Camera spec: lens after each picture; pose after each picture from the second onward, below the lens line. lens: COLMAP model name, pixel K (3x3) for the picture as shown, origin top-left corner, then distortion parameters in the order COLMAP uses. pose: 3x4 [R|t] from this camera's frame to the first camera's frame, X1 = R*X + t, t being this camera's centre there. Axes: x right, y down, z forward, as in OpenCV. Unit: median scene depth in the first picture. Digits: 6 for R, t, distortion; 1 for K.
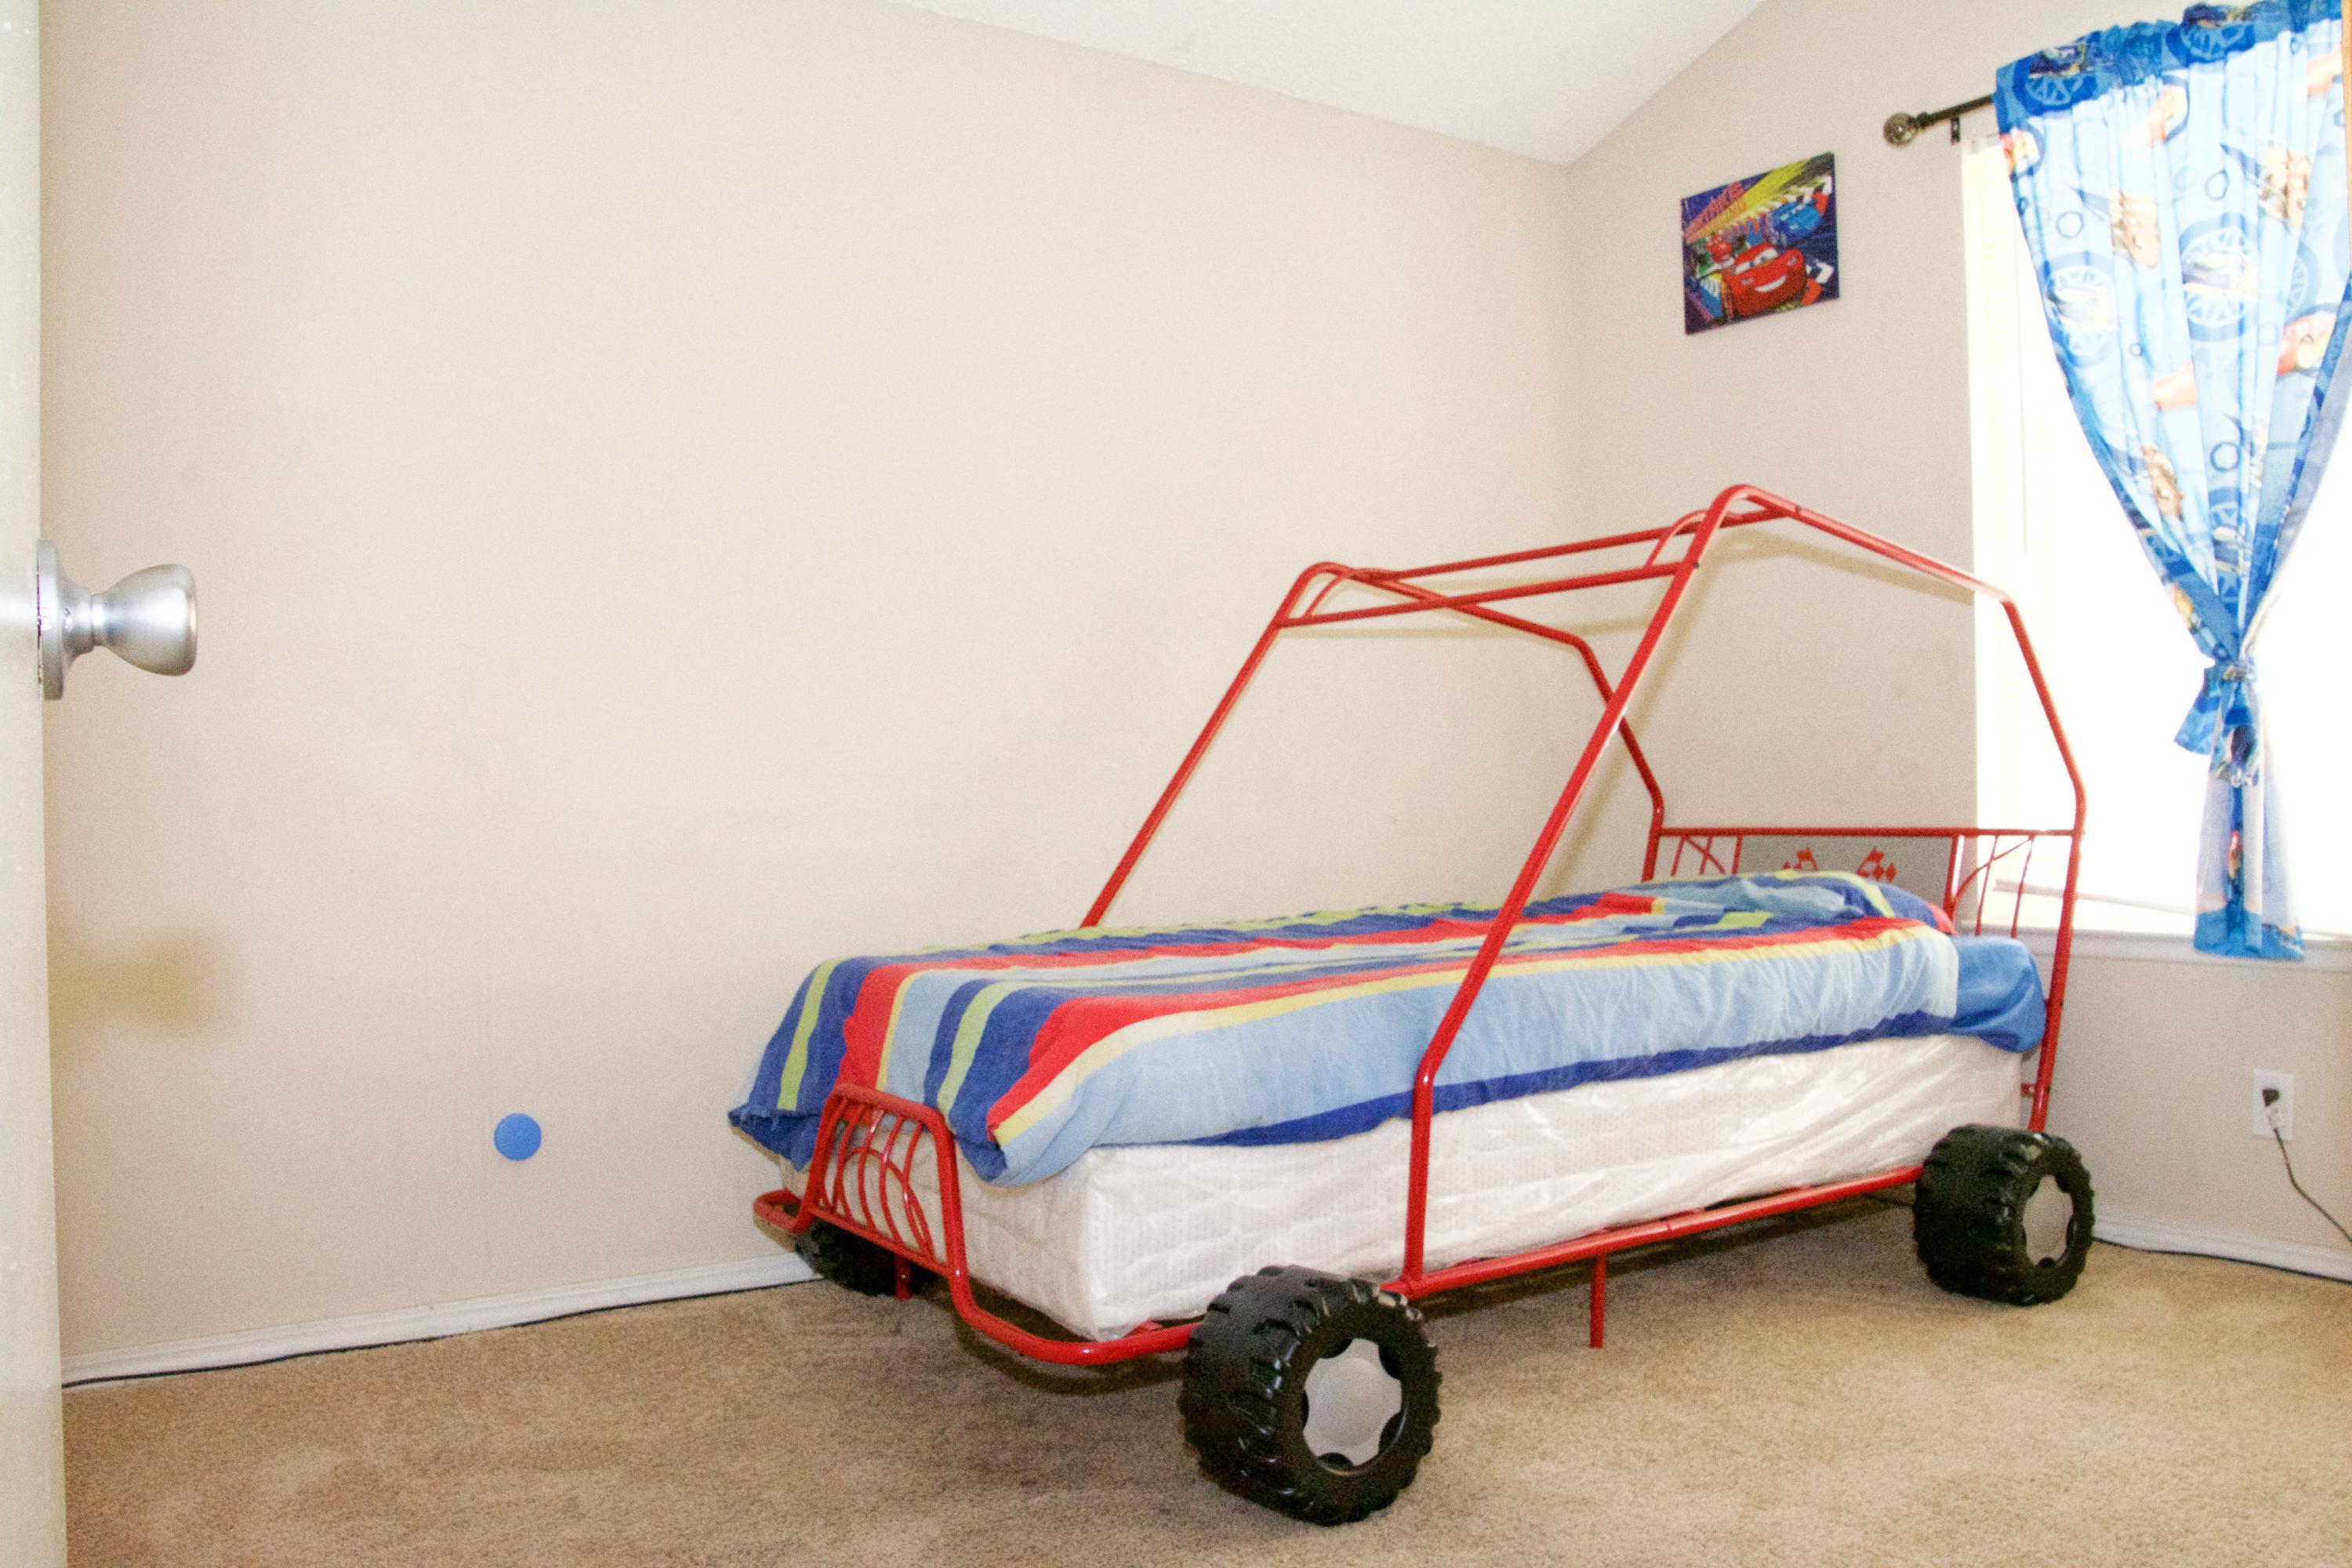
lens RADIAL K [[1975.4, 0, 1176.0], [0, 1975.4, 784.0], [0, 0, 1]] dist [-0.147208, 0.129996]
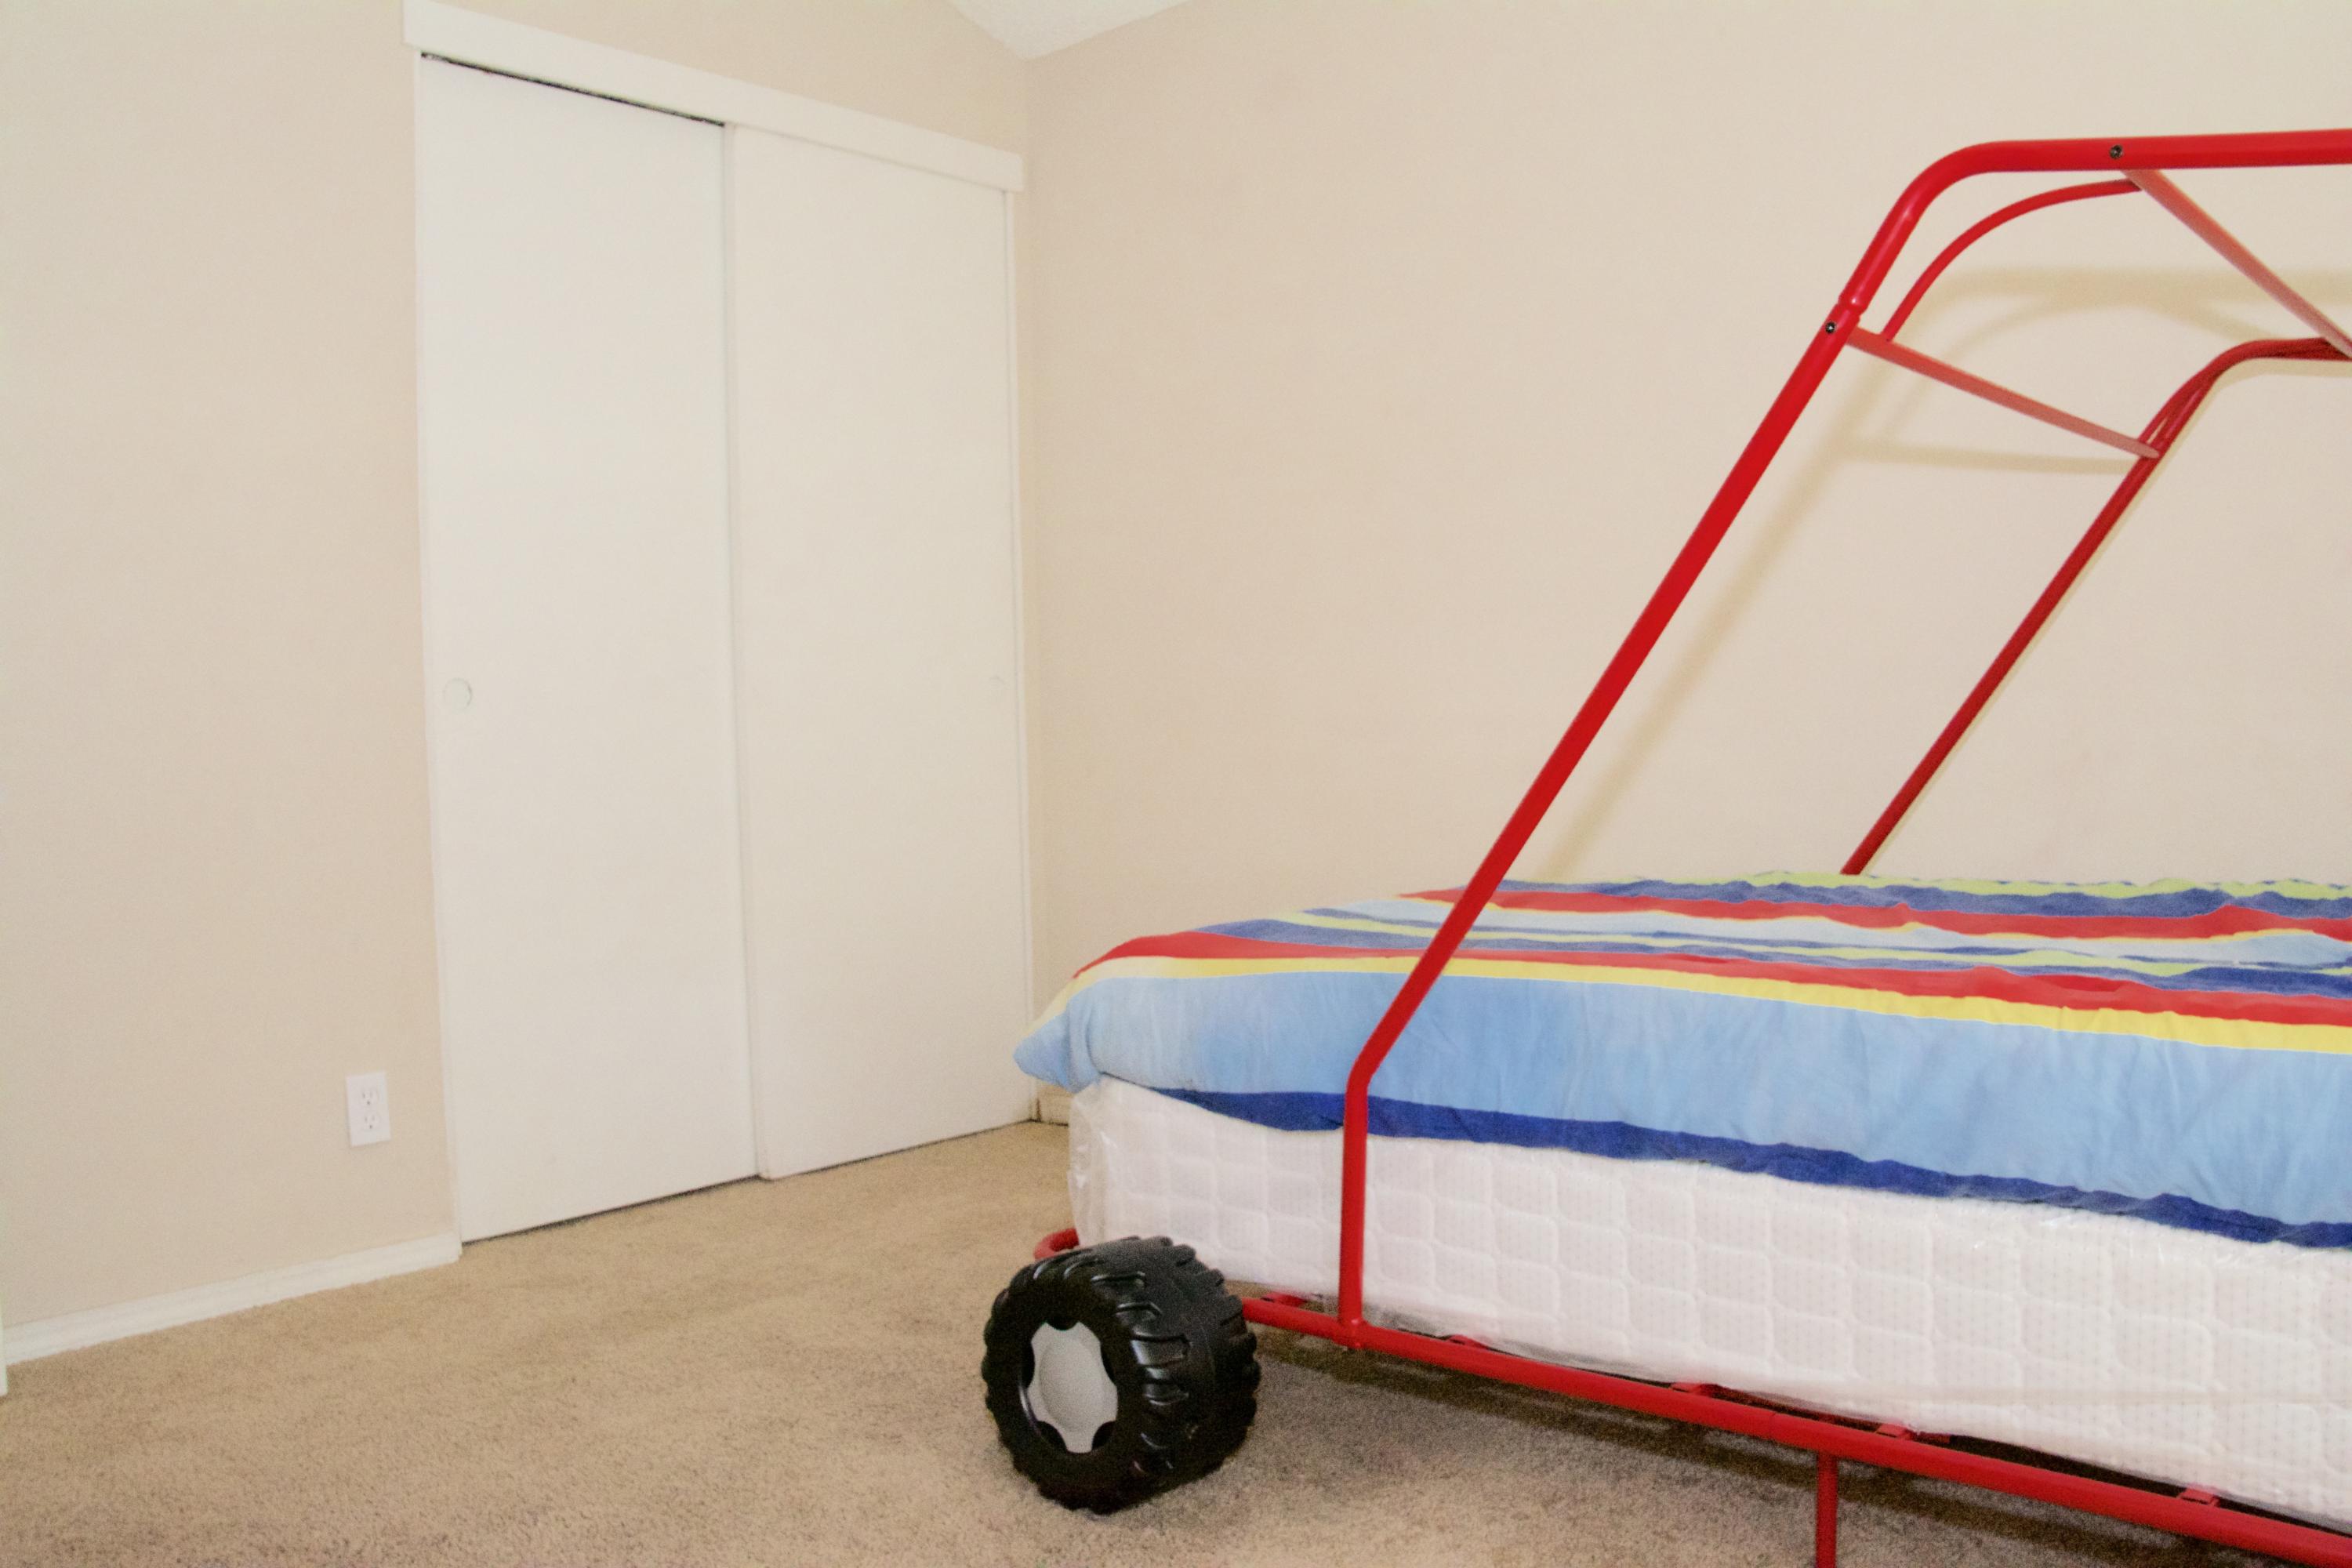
lens RADIAL K [[1882.5, 0, 1183.5], [0, 1882.5, 806.6], [0, 0, 1]] dist [-0.165312, 0.125010]
pose [[0.289537, 0.061037, -0.955219, 0.831295], [0.020261, 0.997350, 0.069871, -0.019764], [0.956952, -0.039584, 0.287533, 0.710115]]
